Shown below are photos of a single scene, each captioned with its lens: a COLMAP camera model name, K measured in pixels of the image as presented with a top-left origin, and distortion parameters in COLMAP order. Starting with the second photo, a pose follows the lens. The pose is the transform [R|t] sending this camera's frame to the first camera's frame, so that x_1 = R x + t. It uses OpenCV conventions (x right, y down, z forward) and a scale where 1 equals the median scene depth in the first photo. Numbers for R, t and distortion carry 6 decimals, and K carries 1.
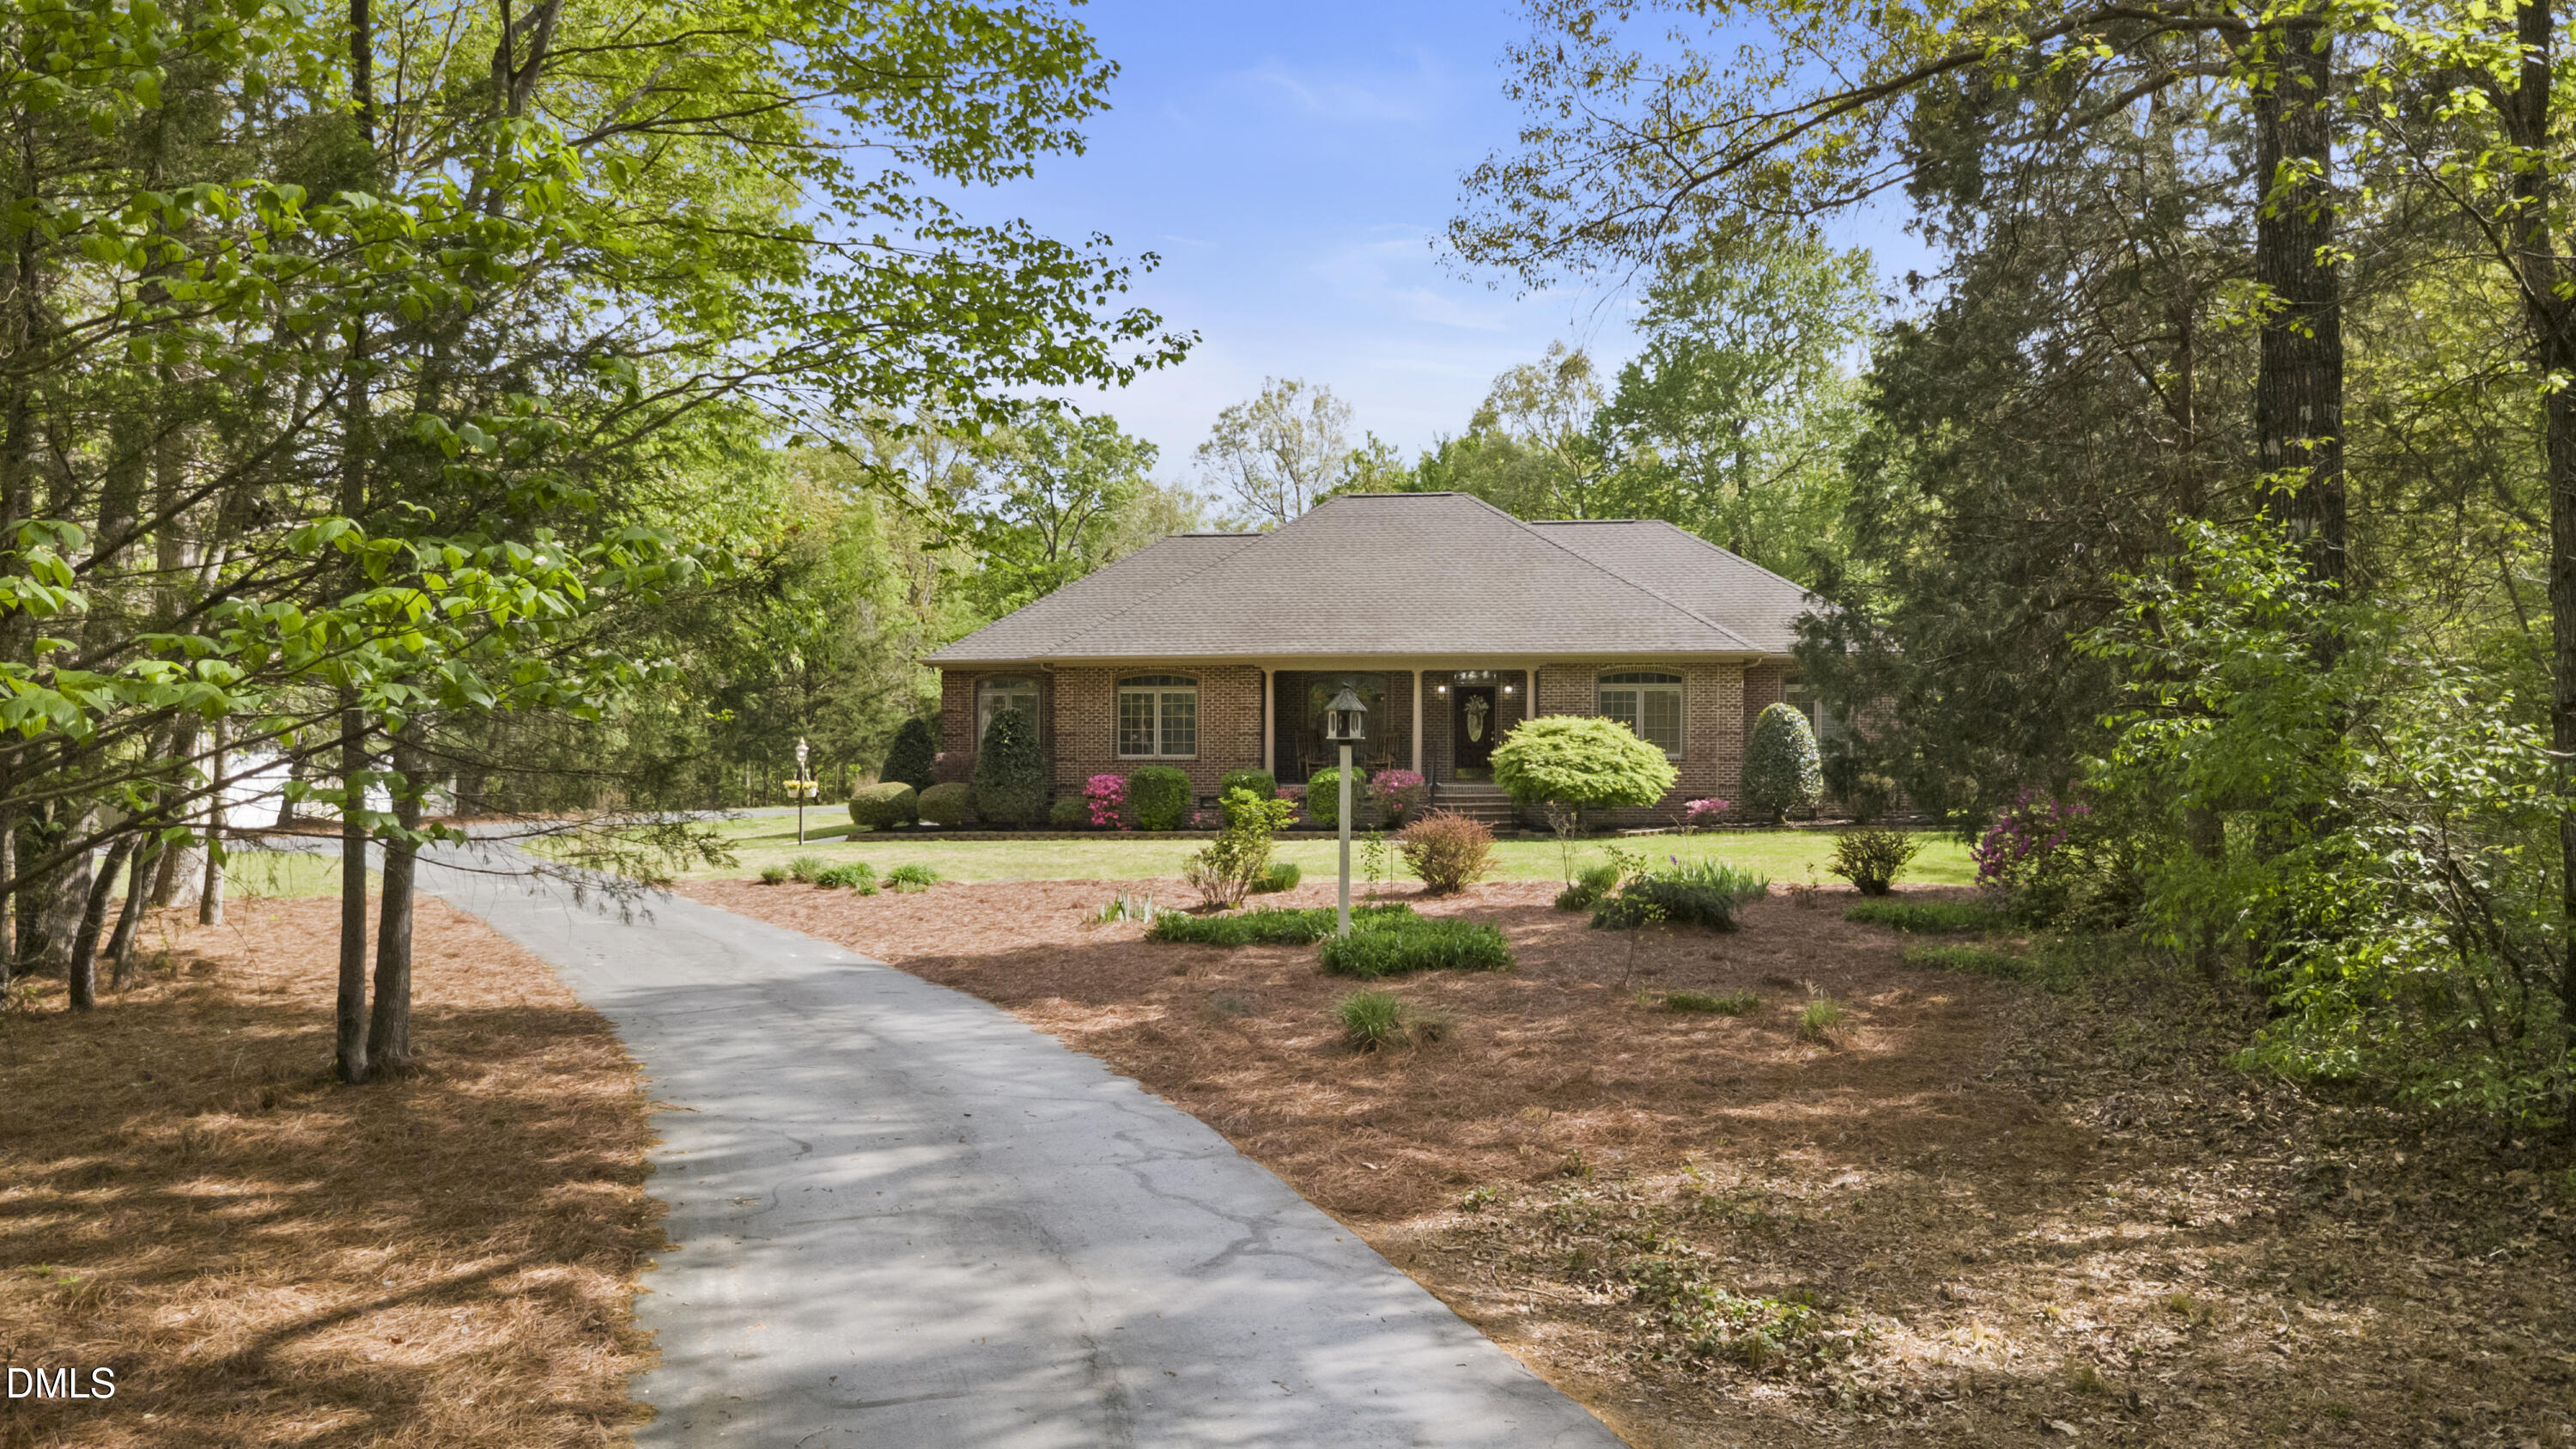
lens RADIAL K [[1841.3, 0, 1288.0], [0, 1841.3, 724.5], [0, 0, 1]] dist [-0.010546, -0.001301]
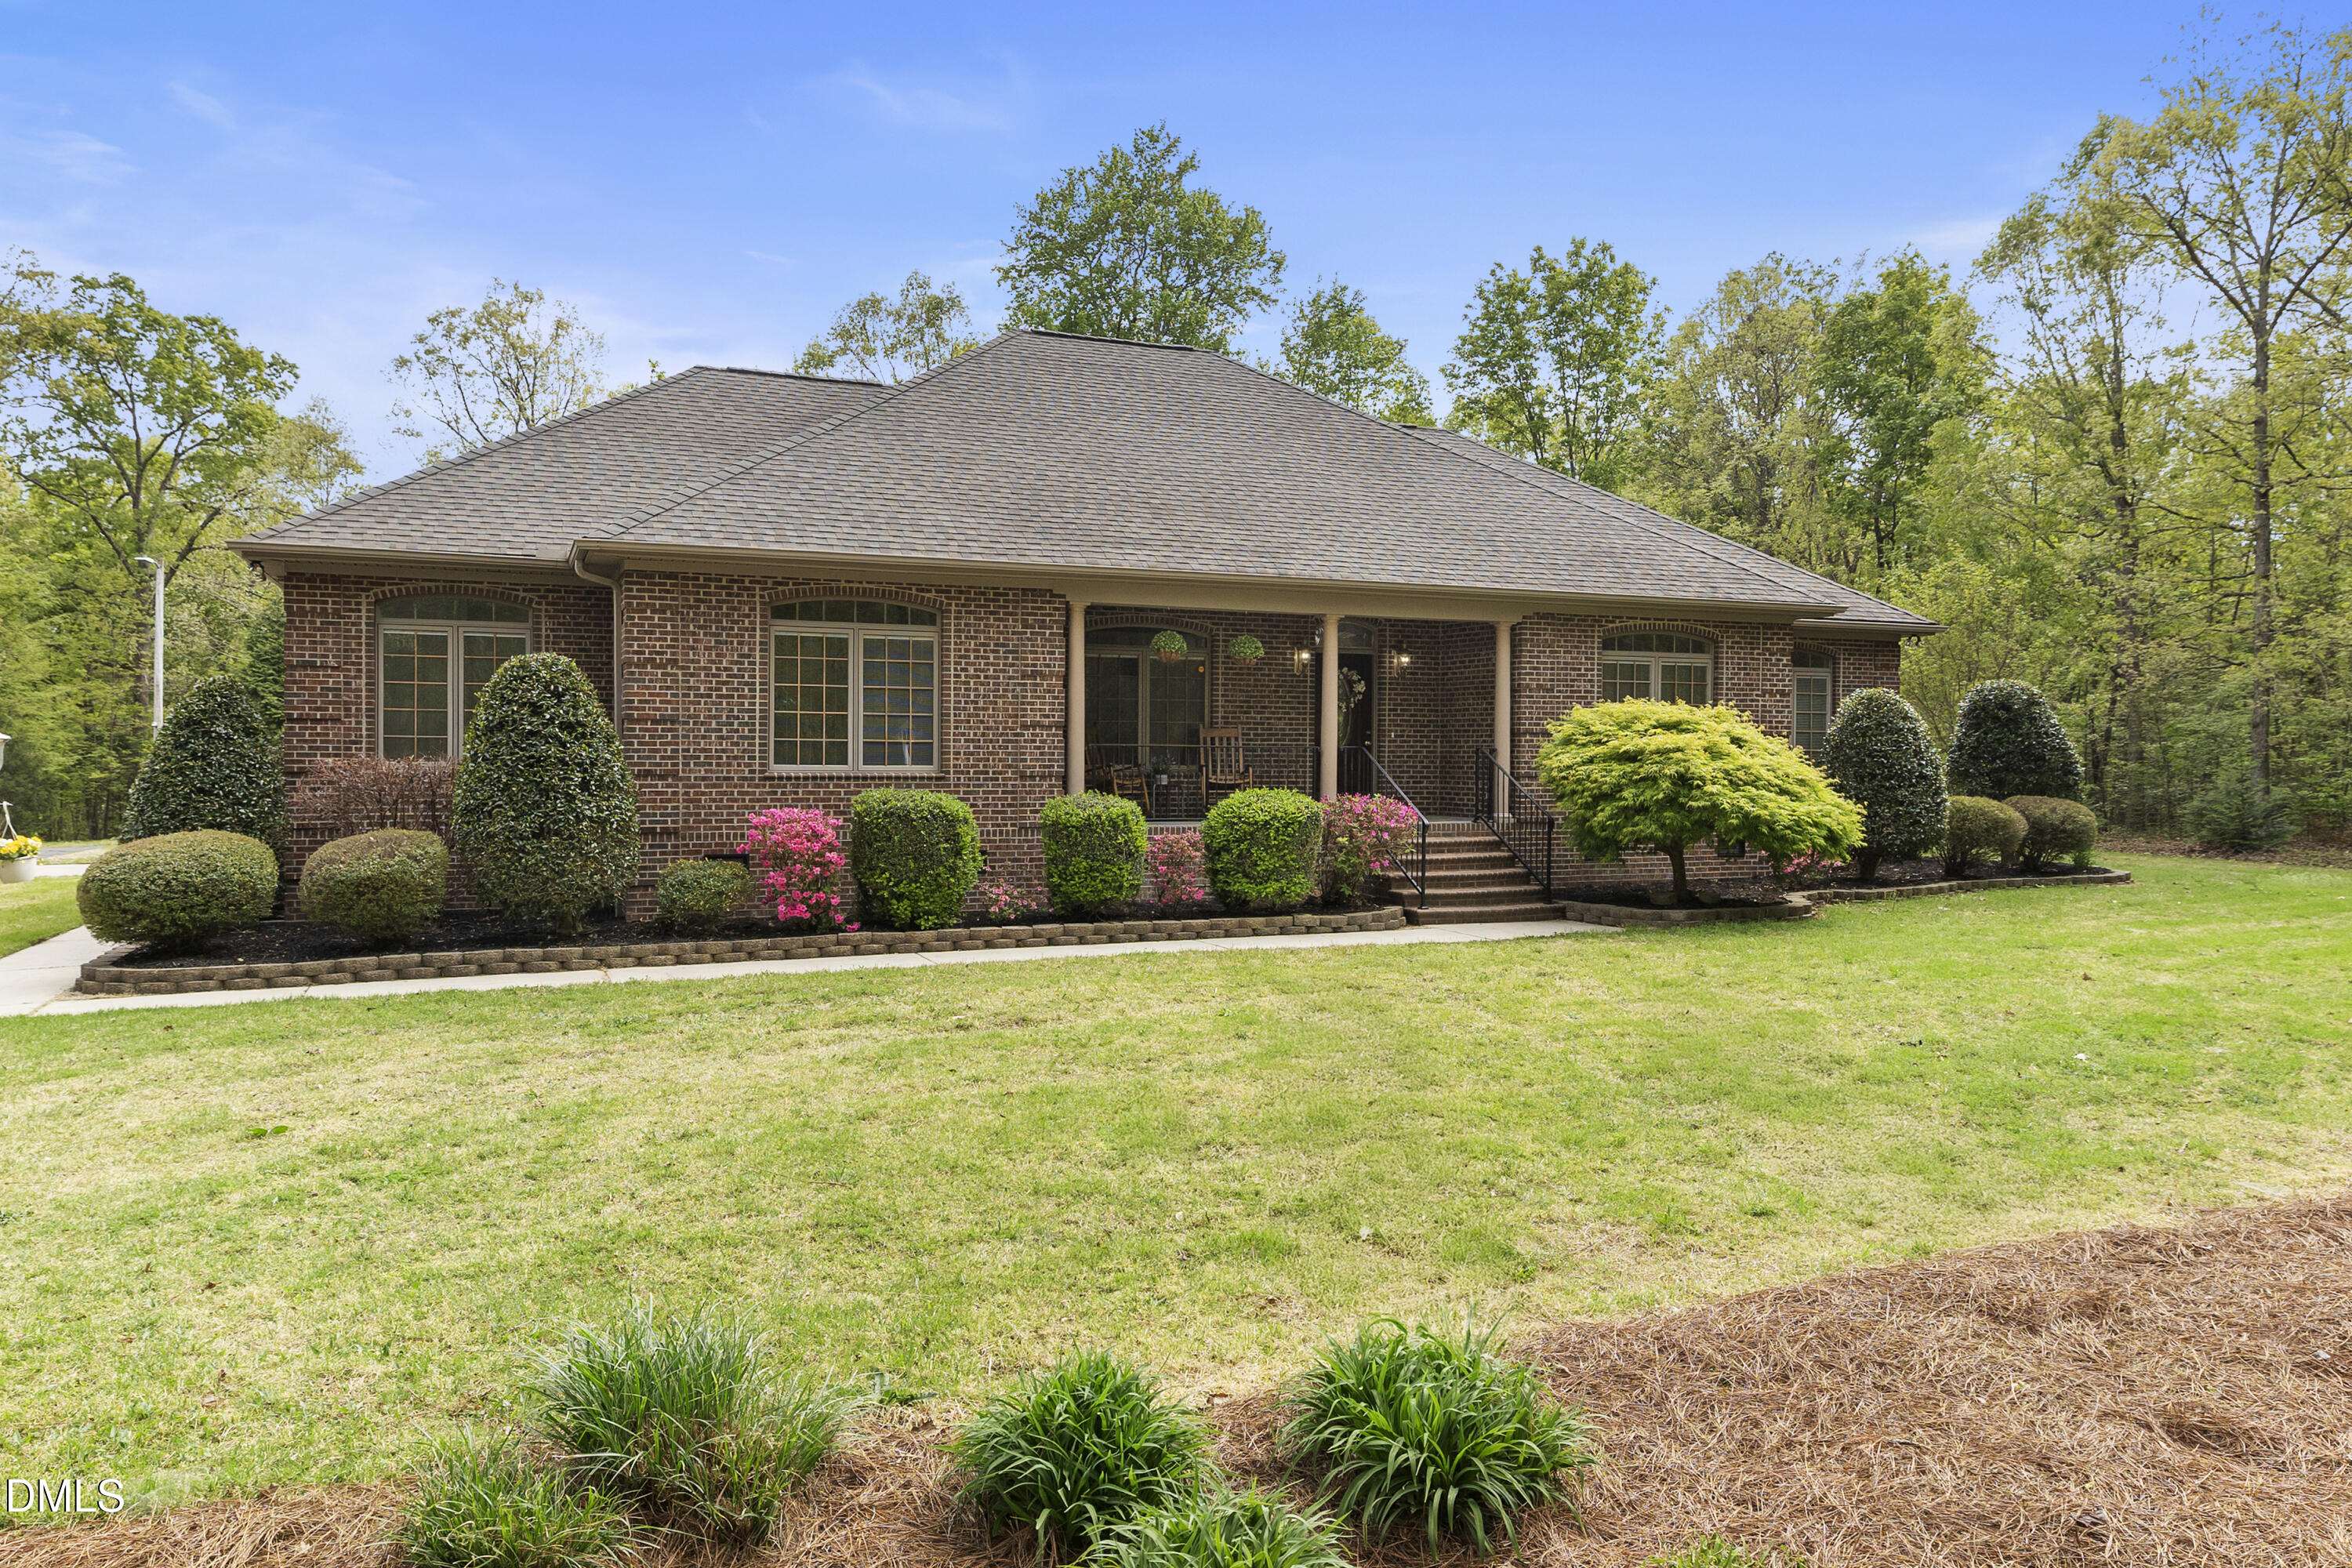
lens RADIAL K [[1600.9, 0, 1176.0], [0, 1600.9, 784.0], [0, 0, 1]] dist [0.084965, -0.116832]
pose [[0.871794, -0.000172, 0.489872, -0.204158], [-0.008921, 0.999829, 0.016228, 0.013786], [-0.489791, -0.018517, 0.871643, 0.591917]]
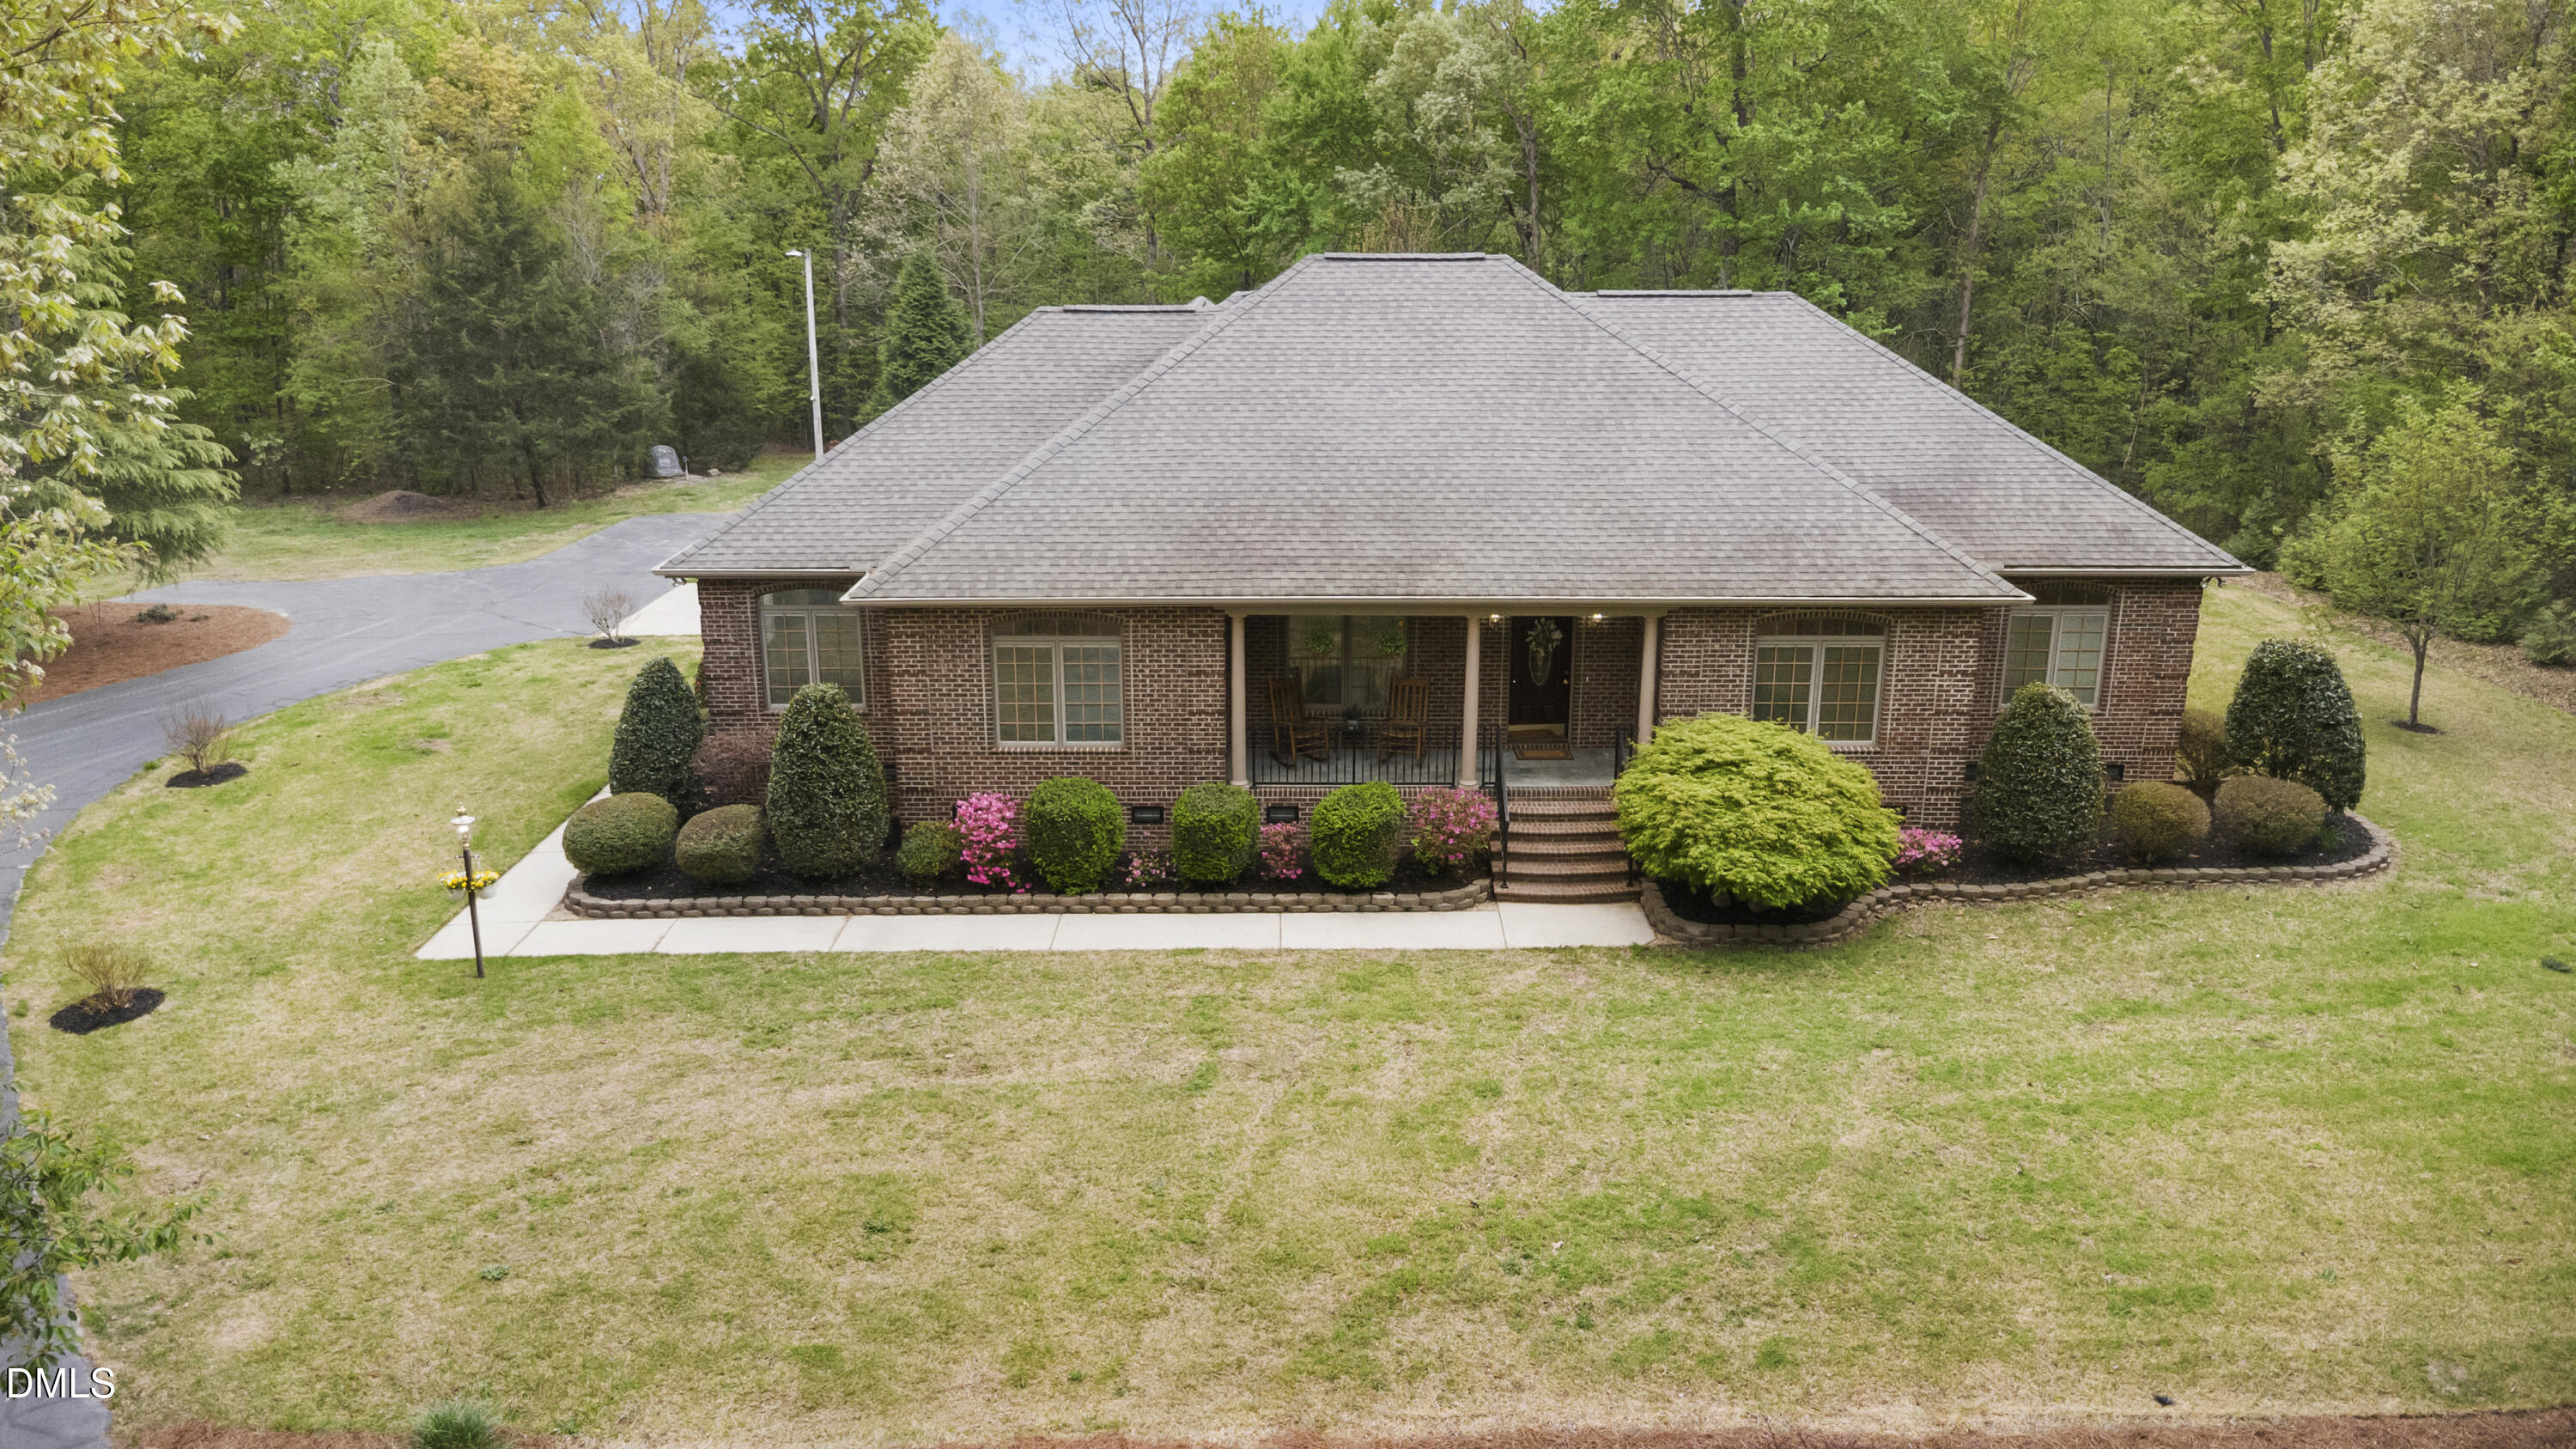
lens RADIAL K [[1841.3, 0, 1288.0], [0, 1841.3, 724.5], [0, 0, 1]] dist [-0.010546, -0.001301]
pose [[0.993425, -0.030860, 0.110248, -0.062793], [-0.001581, 0.959195, 0.282742, -0.168446], [-0.114475, -0.281057, 0.952839, 0.389702]]
